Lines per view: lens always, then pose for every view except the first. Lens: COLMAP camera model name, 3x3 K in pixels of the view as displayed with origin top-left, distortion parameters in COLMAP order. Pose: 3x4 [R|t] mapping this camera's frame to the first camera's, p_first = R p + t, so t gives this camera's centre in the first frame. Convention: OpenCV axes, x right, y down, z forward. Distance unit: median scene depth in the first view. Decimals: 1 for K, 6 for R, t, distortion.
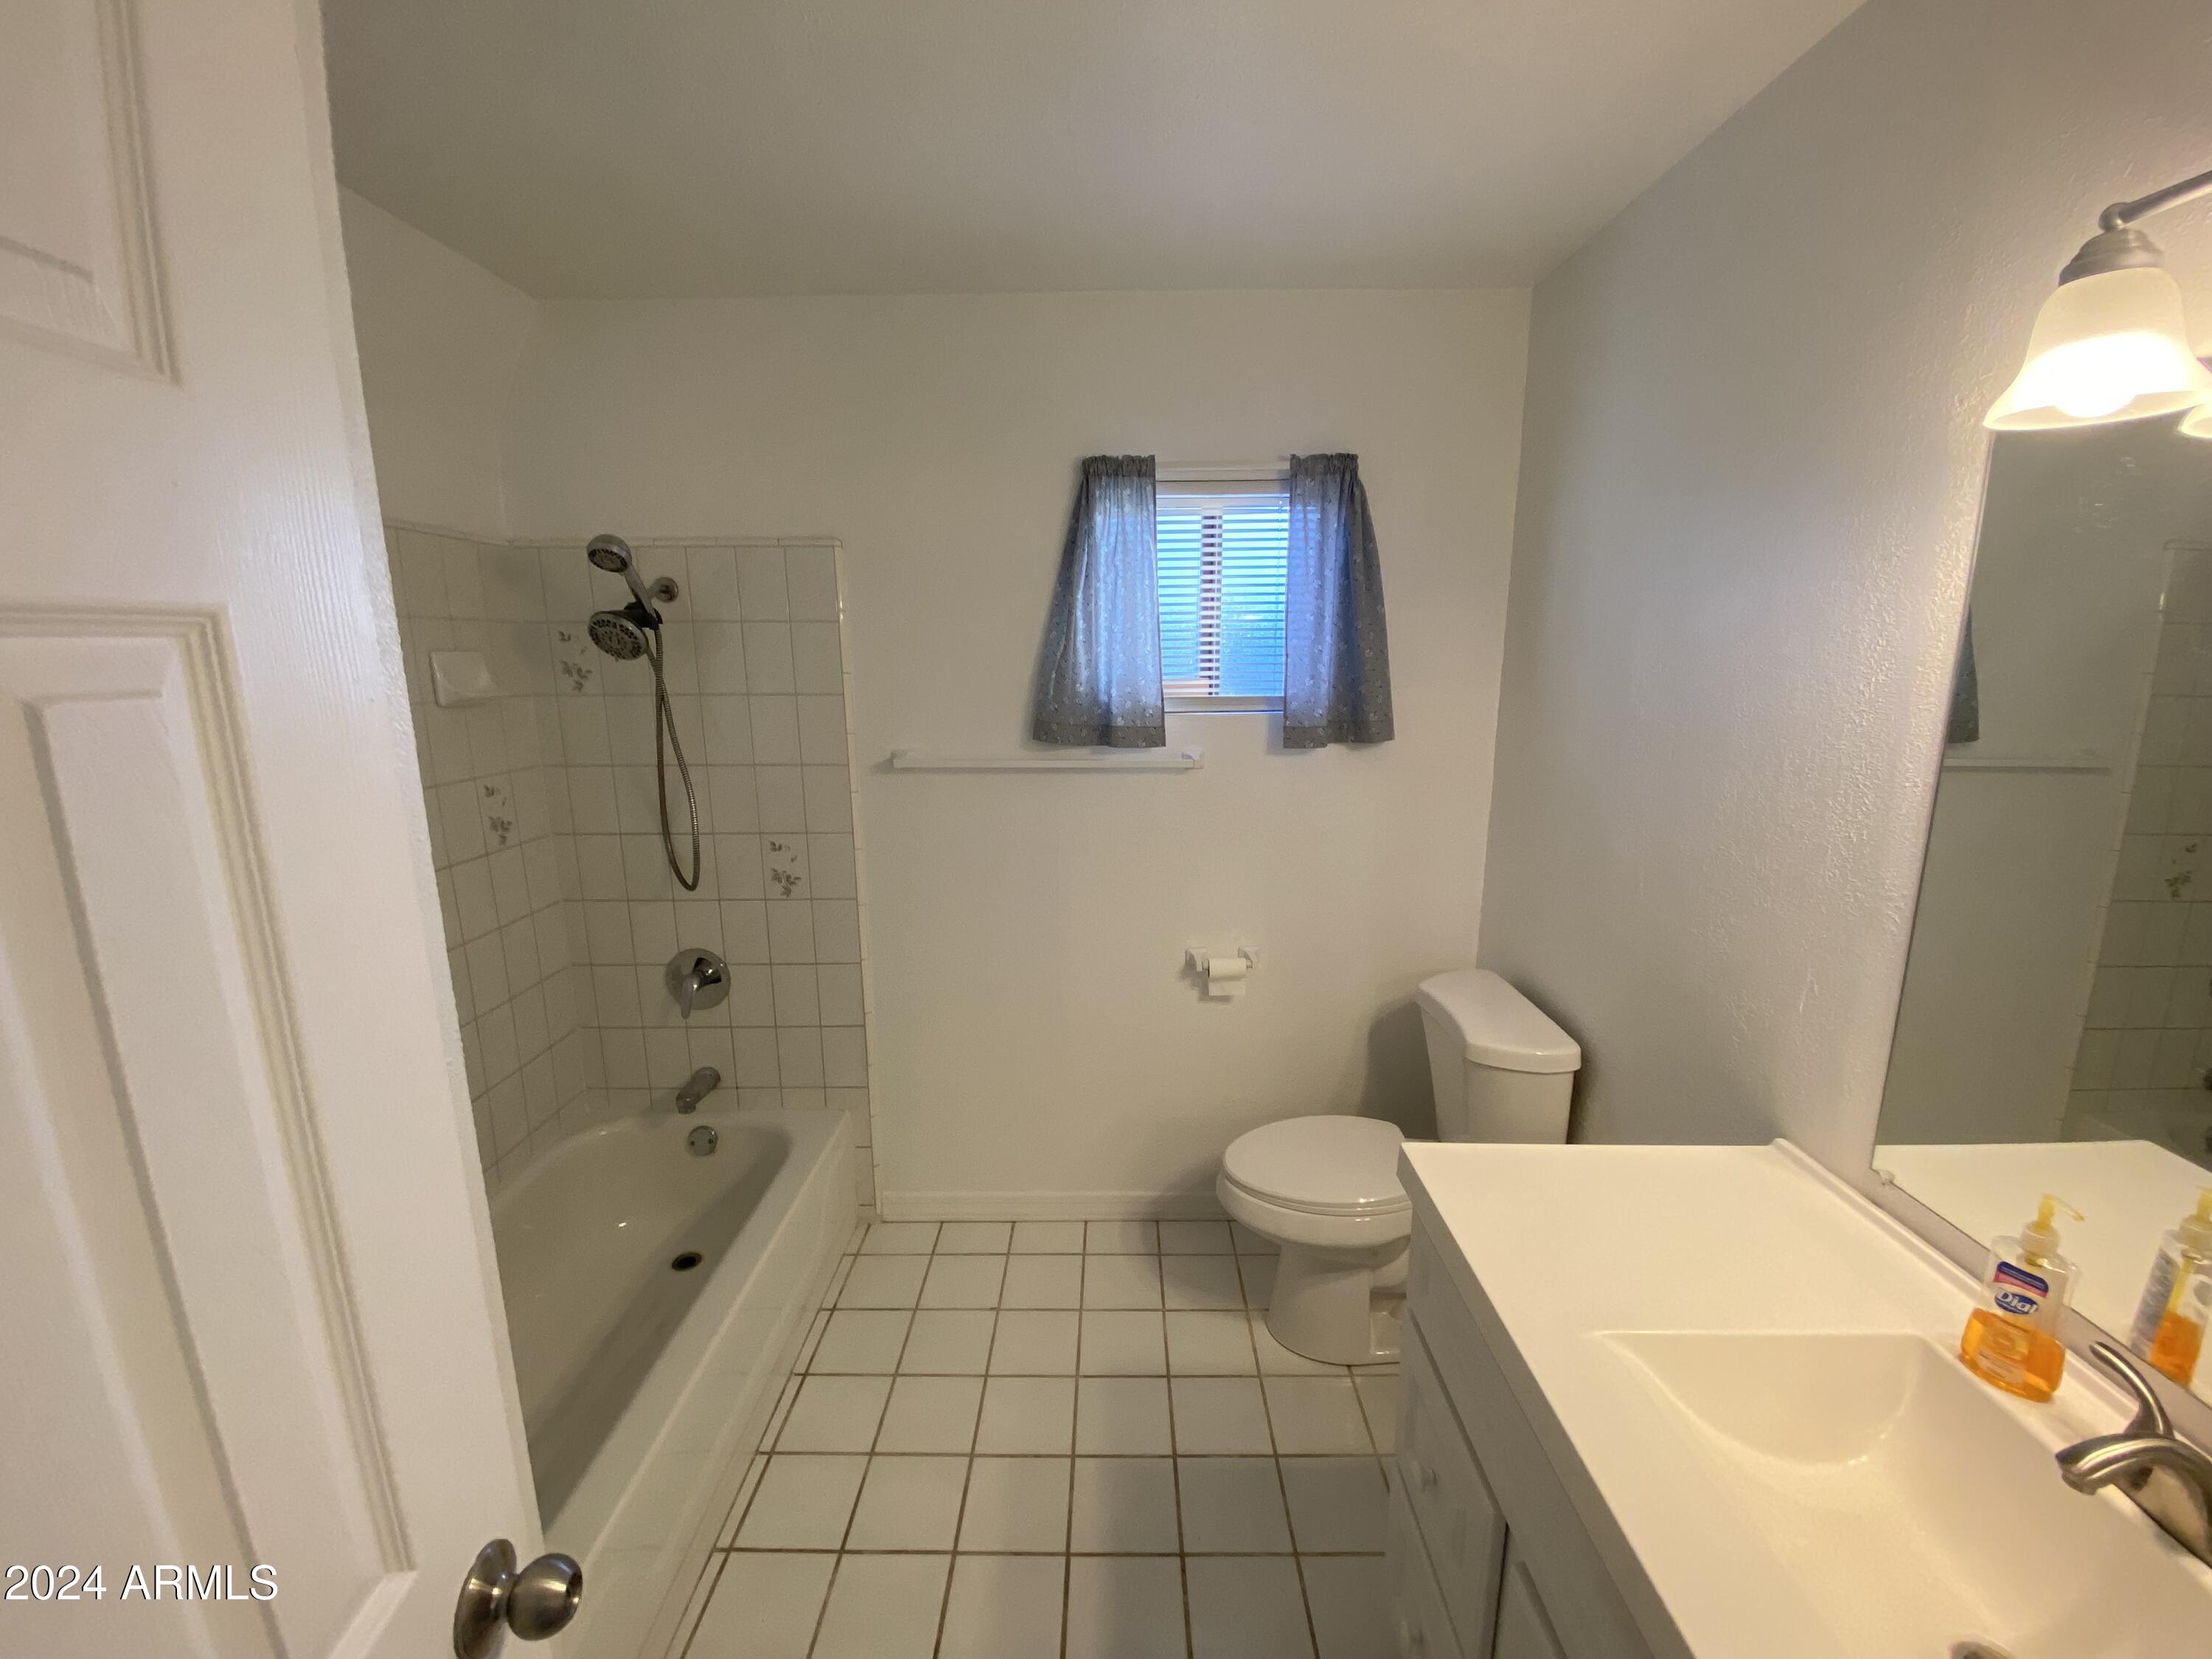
lens RADIAL K [[893.4, 0, 1106.0], [0, 893.4, 829.5], [0, 0, 1]] dist [0.018661, -0.019194]
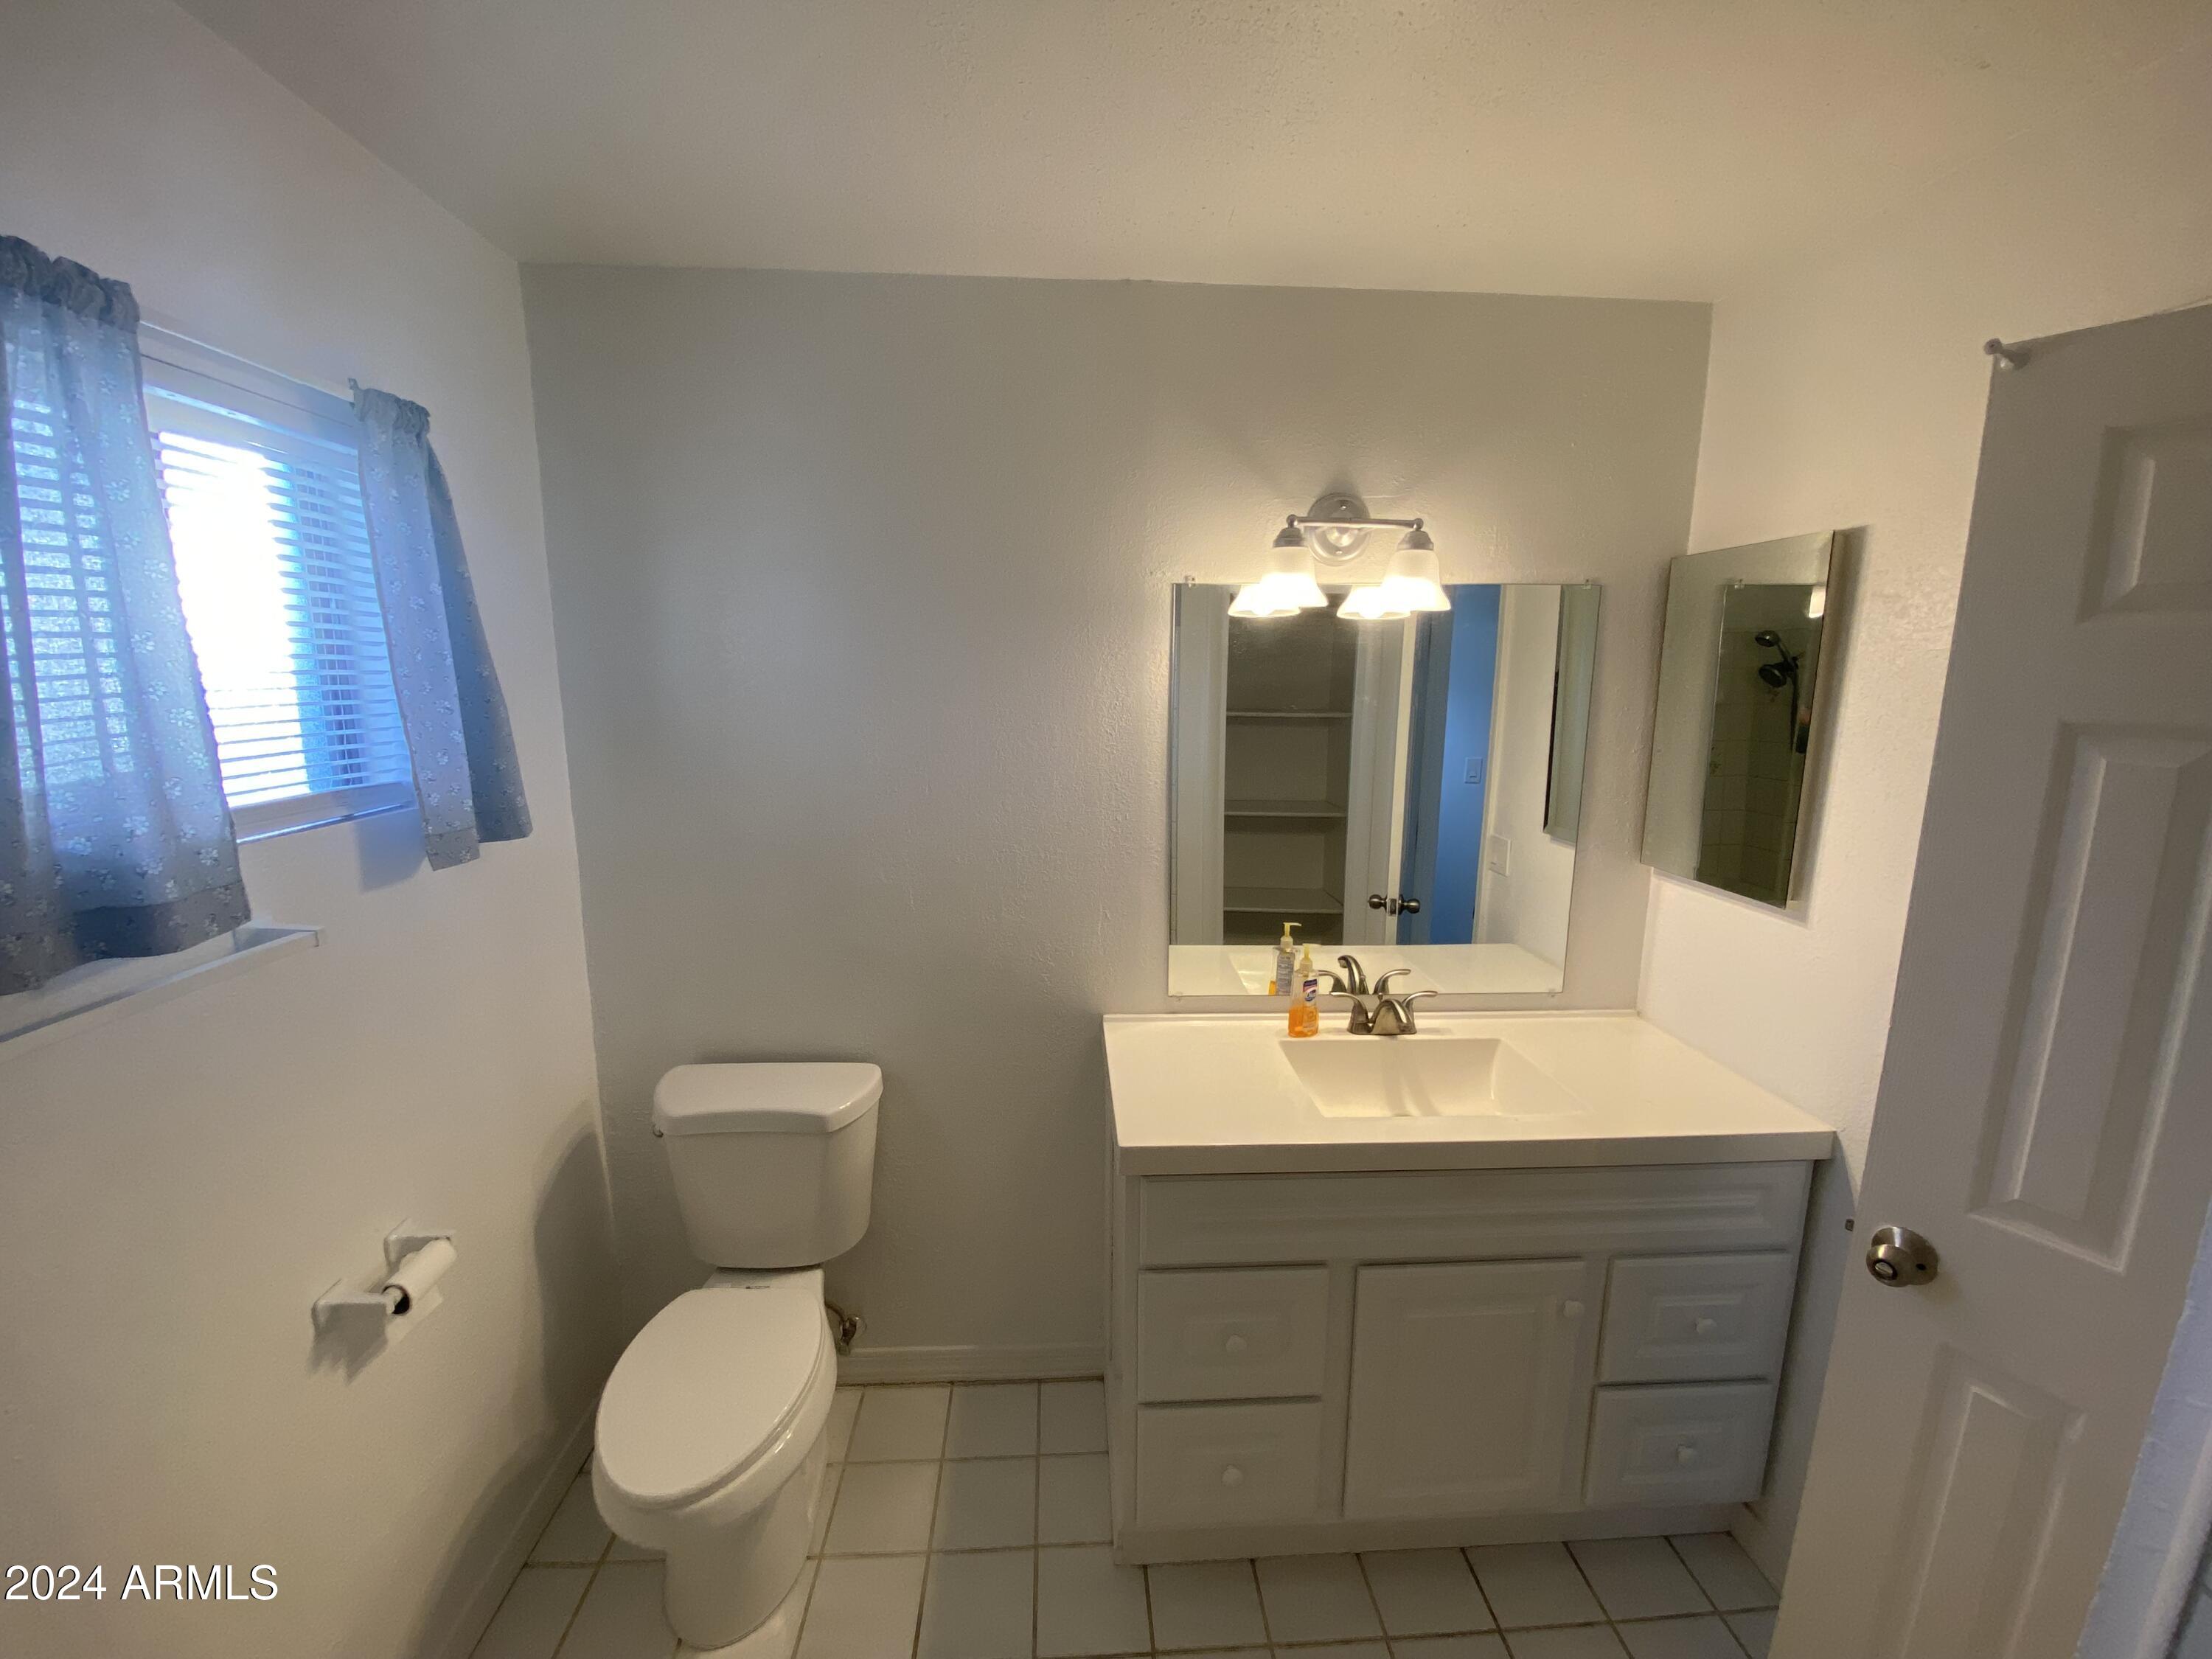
lens RADIAL K [[893.4, 0, 1106.0], [0, 893.4, 829.5], [0, 0, 1]] dist [0.018661, -0.019194]
pose [[-0.063030, -0.163790, 0.984480, -0.426283], [0.184415, 0.967542, 0.172780, -0.141923], [-0.980825, 0.192443, -0.030779, 0.578686]]
